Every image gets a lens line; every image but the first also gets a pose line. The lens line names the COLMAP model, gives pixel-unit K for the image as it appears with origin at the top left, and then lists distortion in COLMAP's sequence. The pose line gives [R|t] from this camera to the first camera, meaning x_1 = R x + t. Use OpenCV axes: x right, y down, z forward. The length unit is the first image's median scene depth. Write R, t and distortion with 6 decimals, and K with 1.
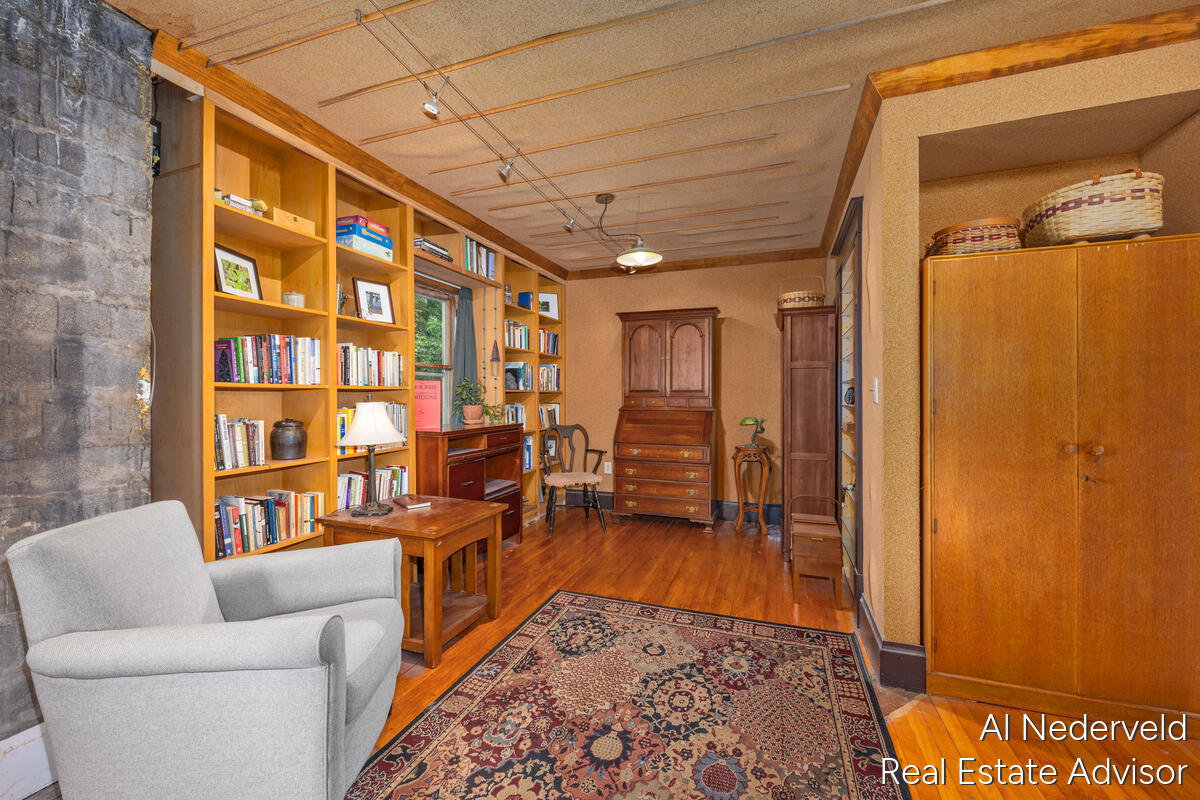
lens RADIAL K [[488.8, 0, 598.4], [0, 488.8, 396.5], [0, 0, 1]] dist [-0.000187, 0.000512]
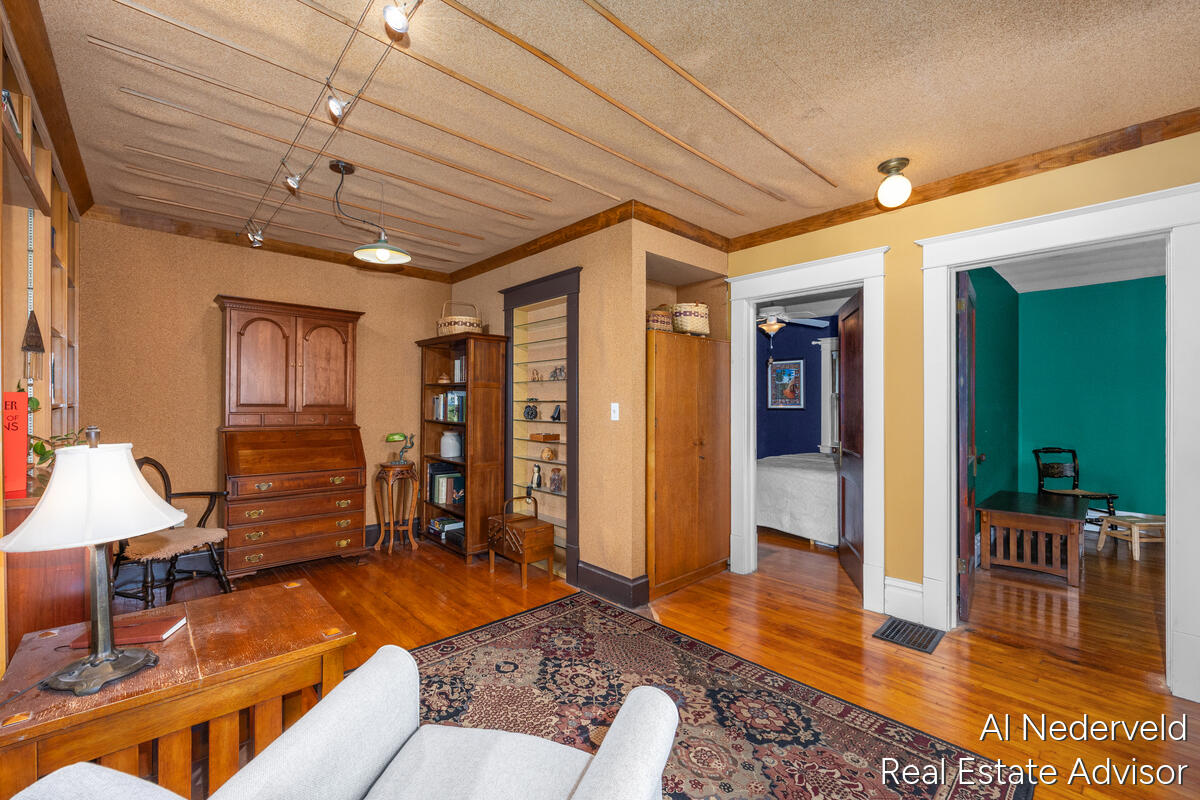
lens RADIAL K [[488.8, 0, 626.6], [0, 488.8, 403.6], [0, 0, 1]] dist [-0.000187, 0.000512]
pose [[0.430202, 0.002433, 0.902729, -0.698175], [-0.006319, 0.999980, 0.000316, -0.036385], [-0.902711, -0.005841, 0.430208, 0.332691]]
